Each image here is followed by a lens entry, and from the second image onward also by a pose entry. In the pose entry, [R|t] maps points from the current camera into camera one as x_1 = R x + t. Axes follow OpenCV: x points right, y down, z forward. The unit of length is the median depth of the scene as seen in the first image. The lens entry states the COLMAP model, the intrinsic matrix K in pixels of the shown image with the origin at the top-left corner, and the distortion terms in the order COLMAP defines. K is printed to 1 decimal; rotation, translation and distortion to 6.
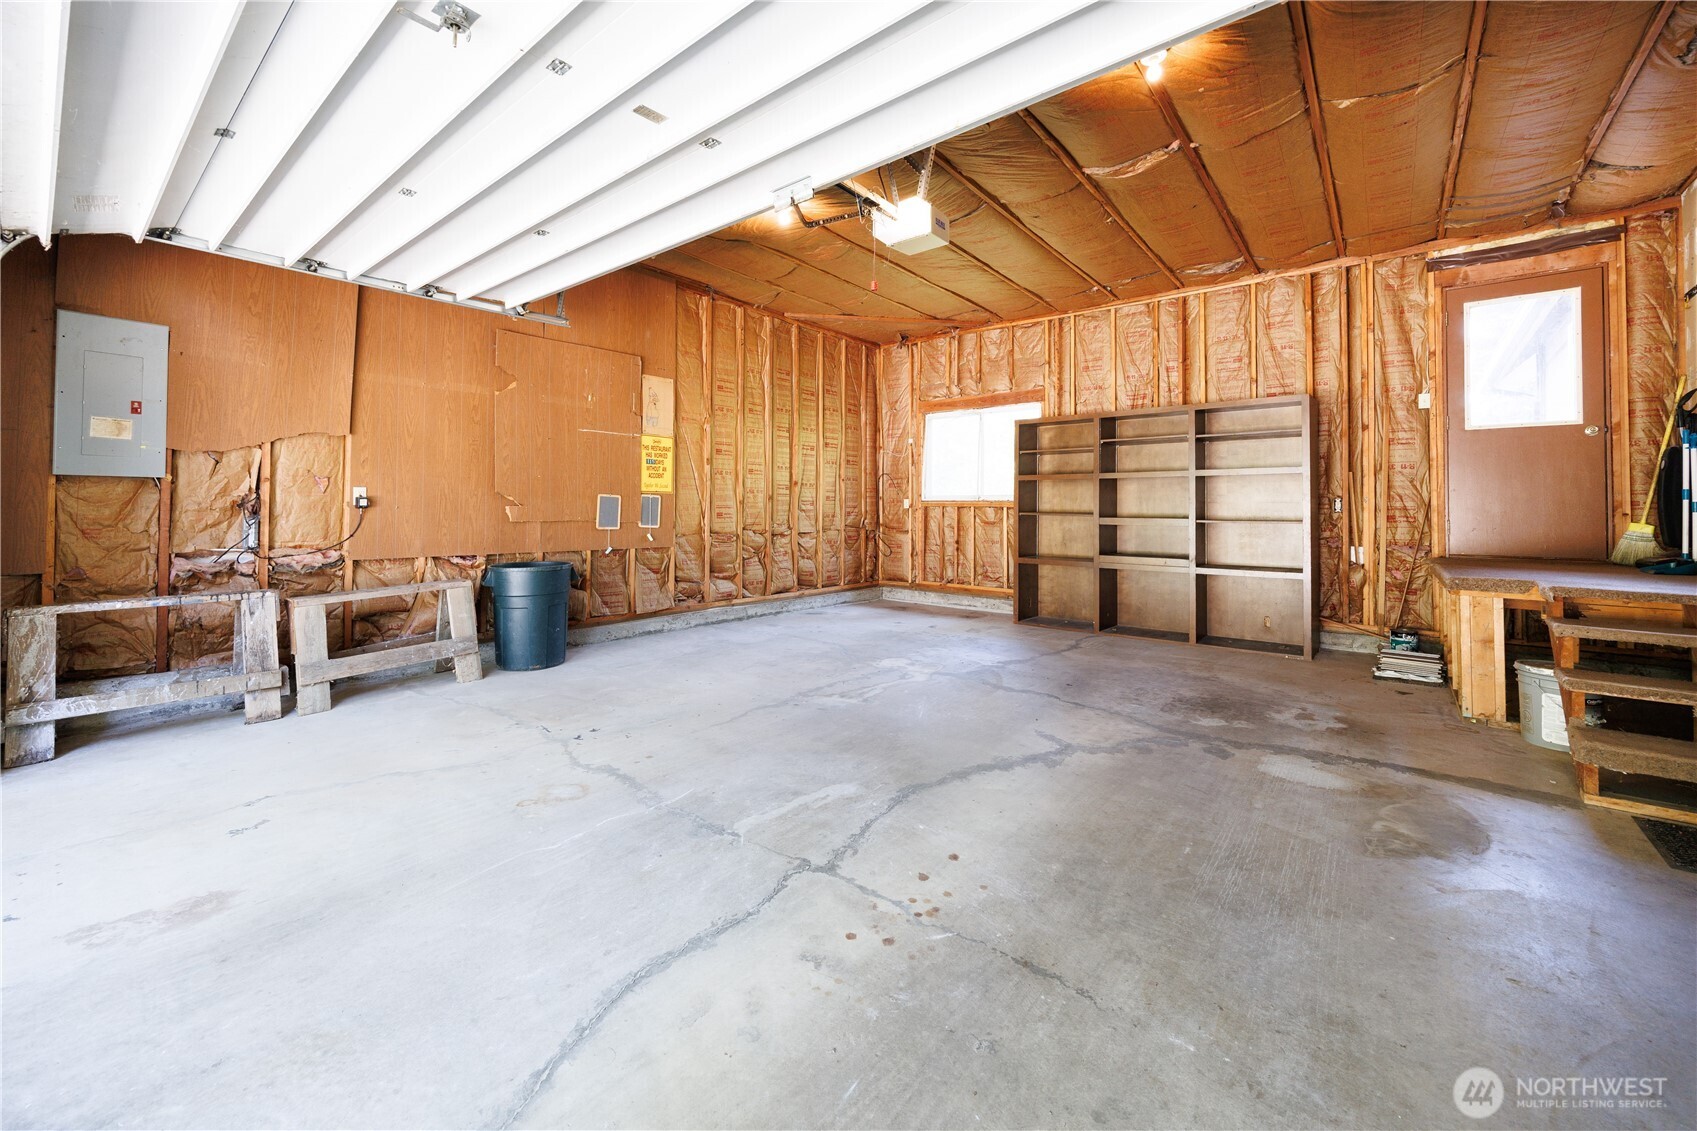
lens RADIAL K [[689.2, 0, 843.1], [0, 689.2, 500.5], [0, 0, 1]] dist [-0.002597, -0.000391]
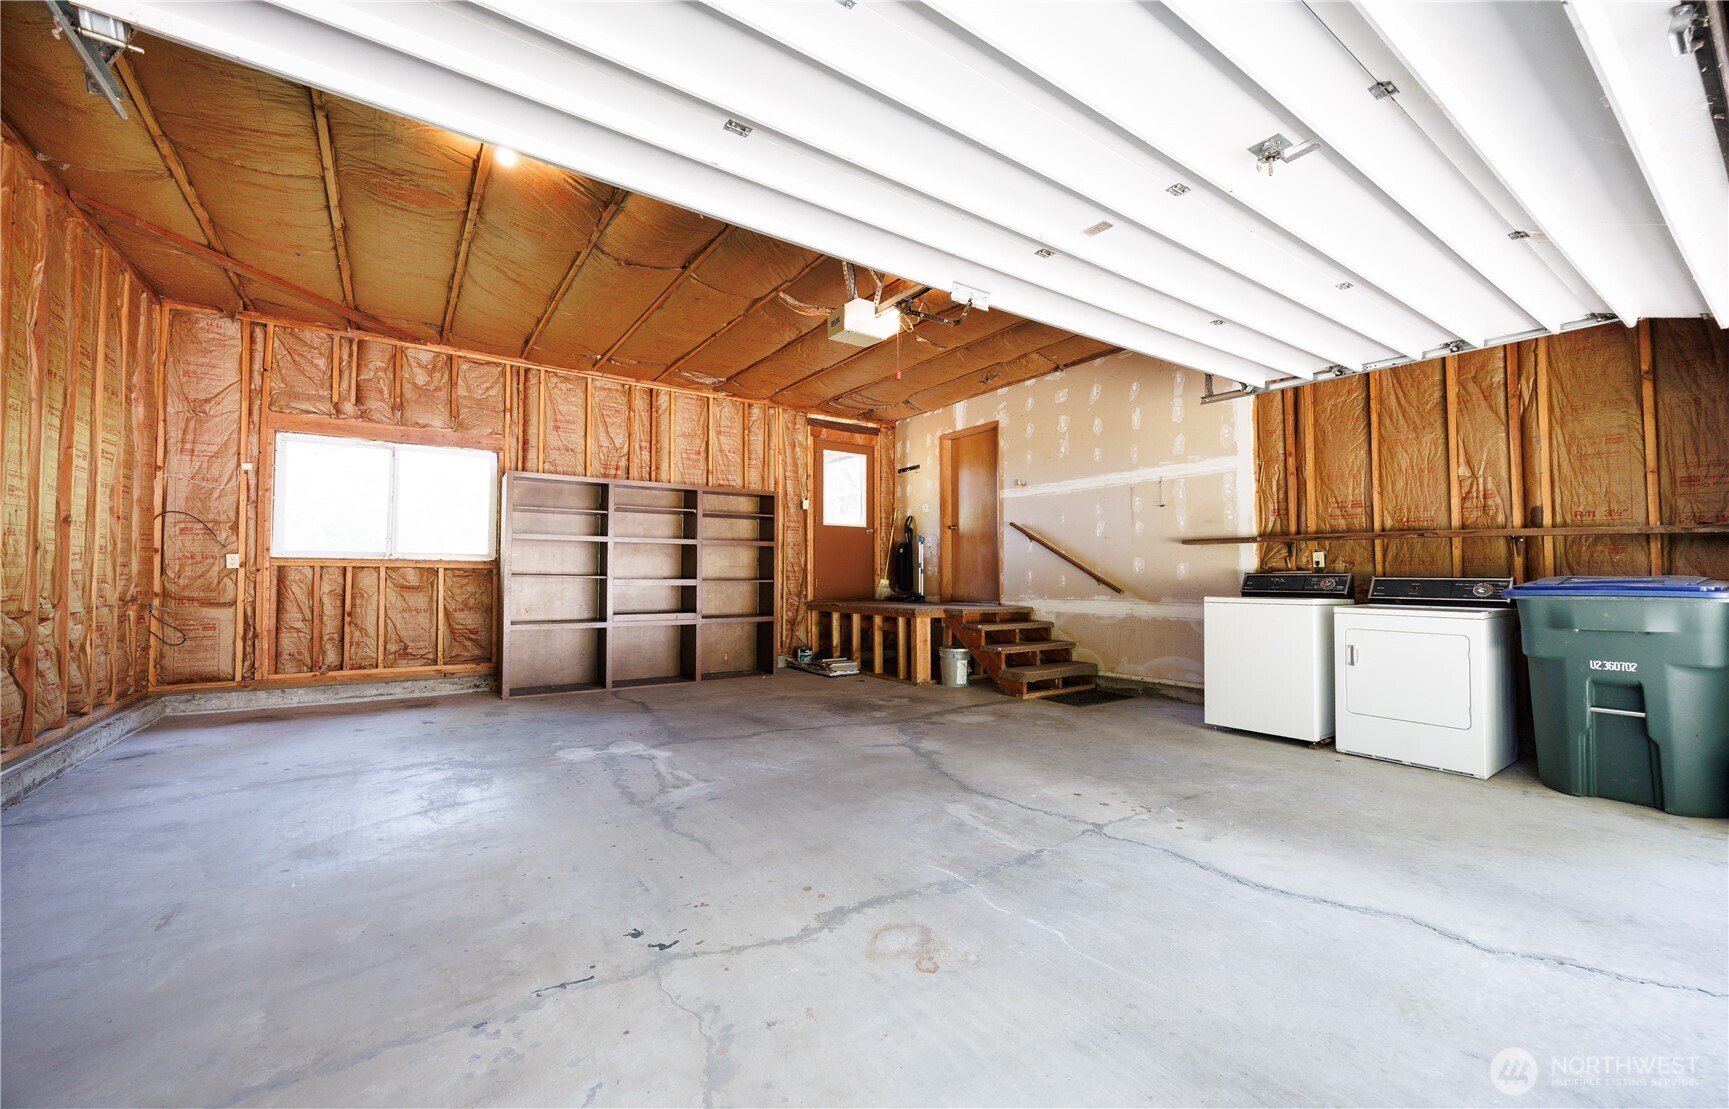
lens RADIAL K [[658.0, 0, 864.5], [0, 658.0, 554.5], [0, 0, 1]] dist [-0.002443, 0.000010]
pose [[0.274462, 0.026291, 0.961238, -1.045313], [-0.015696, 0.999615, -0.022859, 0.009943], [-0.961470, -0.008814, 0.274770, 0.776808]]
